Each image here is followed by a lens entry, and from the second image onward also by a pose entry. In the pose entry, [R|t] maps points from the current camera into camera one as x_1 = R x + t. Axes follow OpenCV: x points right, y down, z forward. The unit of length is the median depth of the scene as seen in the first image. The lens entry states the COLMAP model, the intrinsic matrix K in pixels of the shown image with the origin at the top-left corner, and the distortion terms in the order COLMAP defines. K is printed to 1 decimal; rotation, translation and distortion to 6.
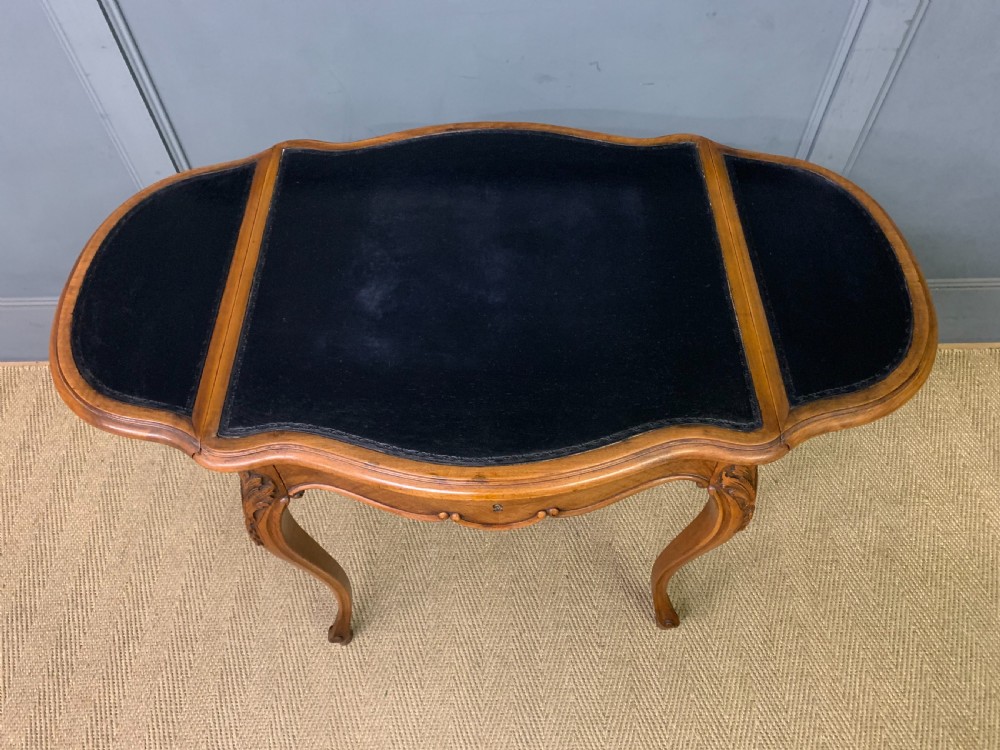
lens RADIAL K [[772.0, 0, 500.9], [0, 772.0, 375.8], [0, 0, 1]] dist [0.011887, 0.001610]
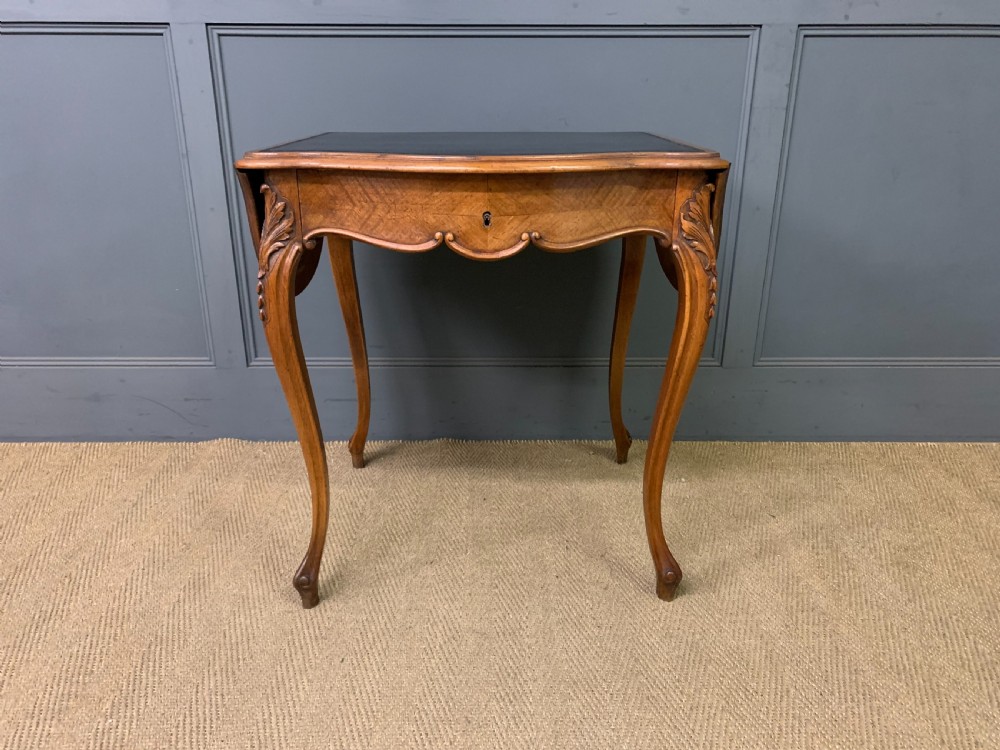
lens RADIAL K [[772.0, 0, 494.1], [0, 772.0, 372.8], [0, 0, 1]] dist [0.011887, 0.001610]
pose [[0.999833, 0.017870, -0.003747, 0.012671], [-0.016787, 0.818953, -0.573615, 0.625313], [-0.007182, 0.573582, 0.819117, 0.135823]]
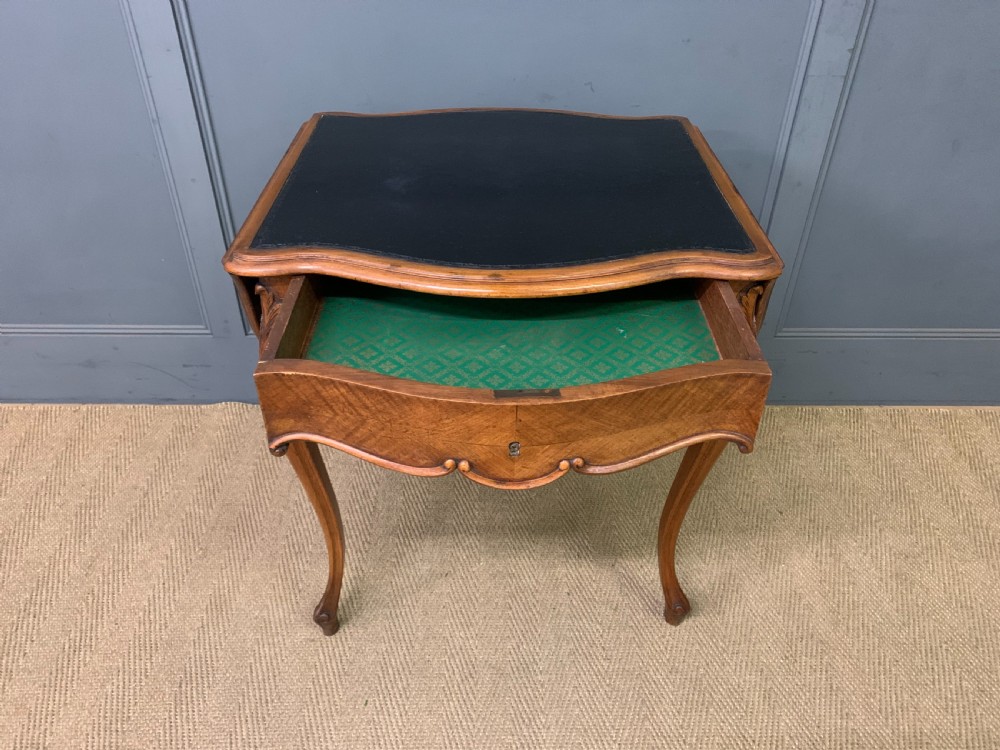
lens RADIAL K [[772.0, 0, 503.8], [0, 772.0, 371.5], [0, 0, 1]] dist [0.011887, 0.001610]
pose [[0.999566, 0.022924, 0.018513, -0.016090], [-0.015608, 0.944809, -0.327251, 0.335614], [-0.024993, 0.326820, 0.944756, 0.038296]]
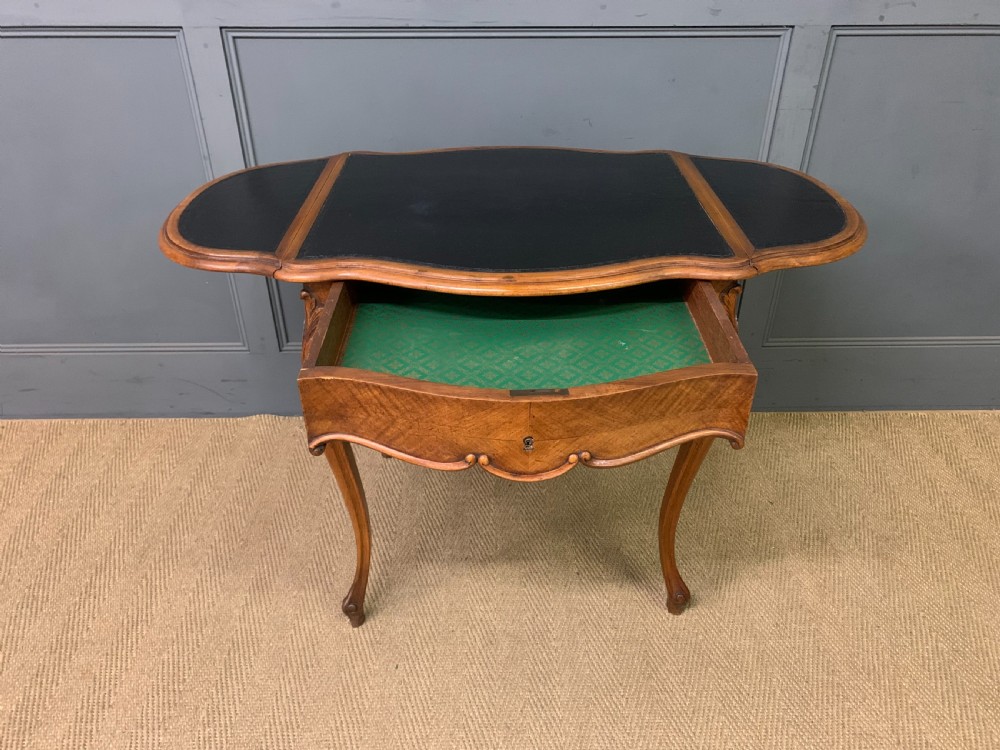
lens RADIAL K [[772.0, 0, 502.9], [0, 772.0, 375.8], [0, 0, 1]] dist [0.011887, 0.001610]
pose [[0.999887, 0.010371, 0.010850, -0.028572], [-0.005375, 0.922363, -0.386288, 0.443566], [-0.014014, 0.386186, 0.922314, -0.042969]]
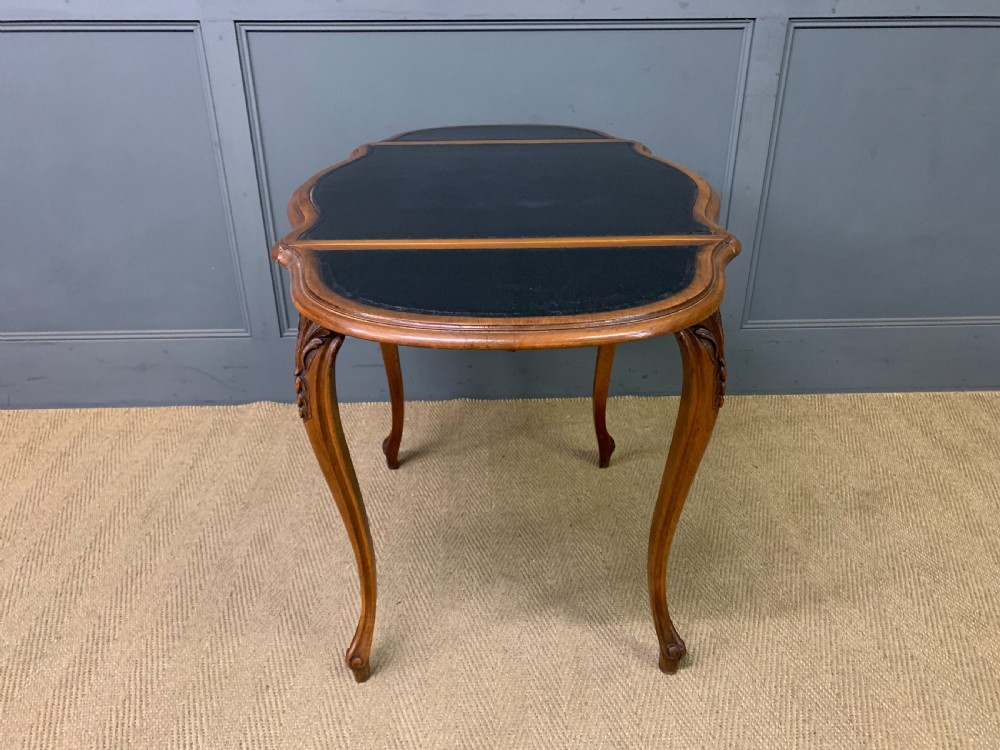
lens RADIAL K [[772.0, 0, 500.5], [0, 772.0, 380.7], [0, 0, 1]] dist [0.011887, 0.001610]
pose [[0.999753, 0.000099, 0.022215, -0.035290], [0.010479, 0.879640, -0.475524, 0.627395], [-0.019588, 0.475640, 0.879422, -0.017547]]
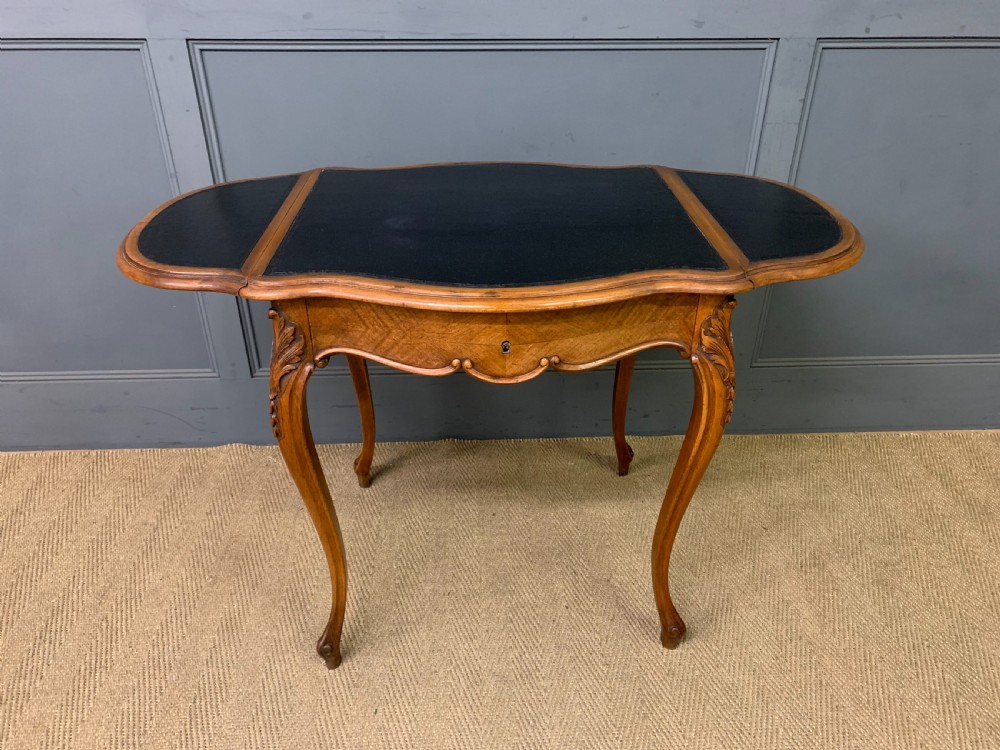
lens RADIAL K [[772.0, 0, 502.3], [0, 772.0, 379.3], [0, 0, 1]] dist [0.011887, 0.001610]
pose [[0.999385, -0.000369, 0.035060, -0.030682], [0.014845, 0.910349, -0.413576, 0.428905], [-0.031764, 0.413842, 0.909794, 0.002462]]
